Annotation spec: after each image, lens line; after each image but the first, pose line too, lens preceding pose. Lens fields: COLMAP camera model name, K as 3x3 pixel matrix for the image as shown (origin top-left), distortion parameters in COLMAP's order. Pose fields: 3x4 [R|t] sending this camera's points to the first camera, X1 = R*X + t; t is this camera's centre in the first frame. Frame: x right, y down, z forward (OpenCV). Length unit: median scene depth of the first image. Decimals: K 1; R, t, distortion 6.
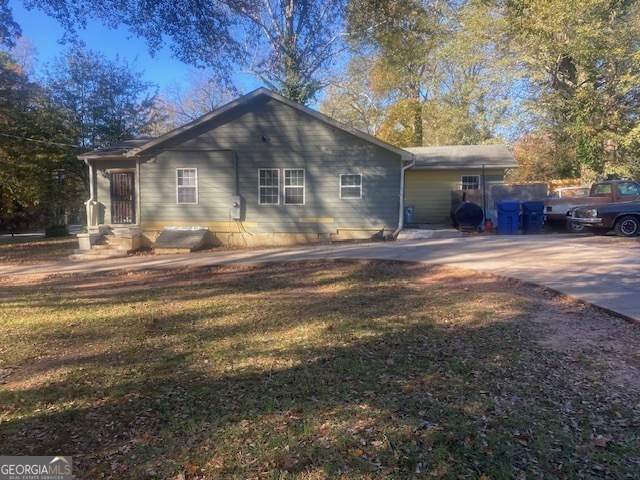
lens RADIAL K [[520.6, 0, 320.2], [0, 520.6, 241.8], [0, 0, 1]] dist [0.028827, -0.002438]
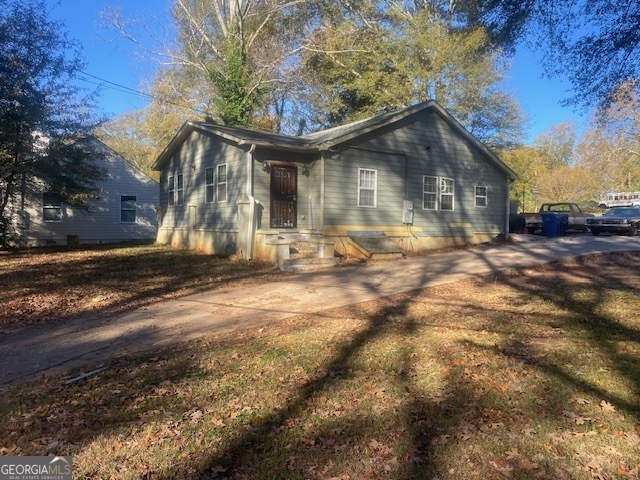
lens RADIAL K [[520.6, 0, 319.9], [0, 520.6, 240.4], [0, 0, 1]] dist [0.028827, -0.002438]
pose [[0.702795, -0.012182, 0.711288, -1.003187], [0.028928, 0.999516, -0.011464, -0.004885], [-0.710804, 0.028633, 0.702807, 0.416049]]
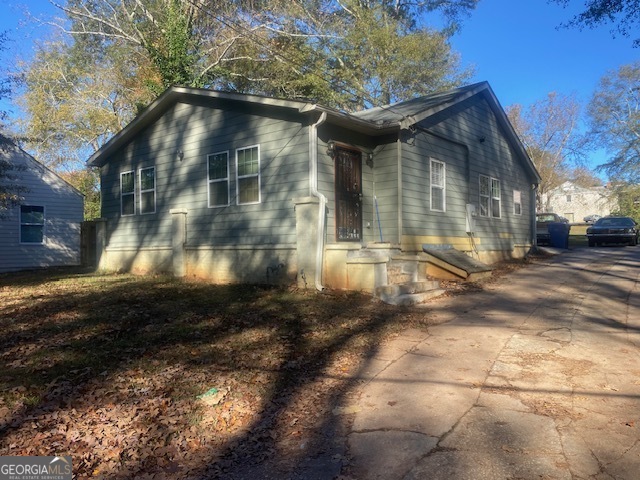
lens RADIAL K [[520.6, 0, 321.8], [0, 520.6, 241.2], [0, 0, 1]] dist [0.028827, -0.002438]
pose [[0.487795, 0.004703, 0.872946, -0.960349], [0.063352, 0.997158, -0.040772, -0.014931], [-0.870657, 0.075191, 0.486110, 0.819984]]
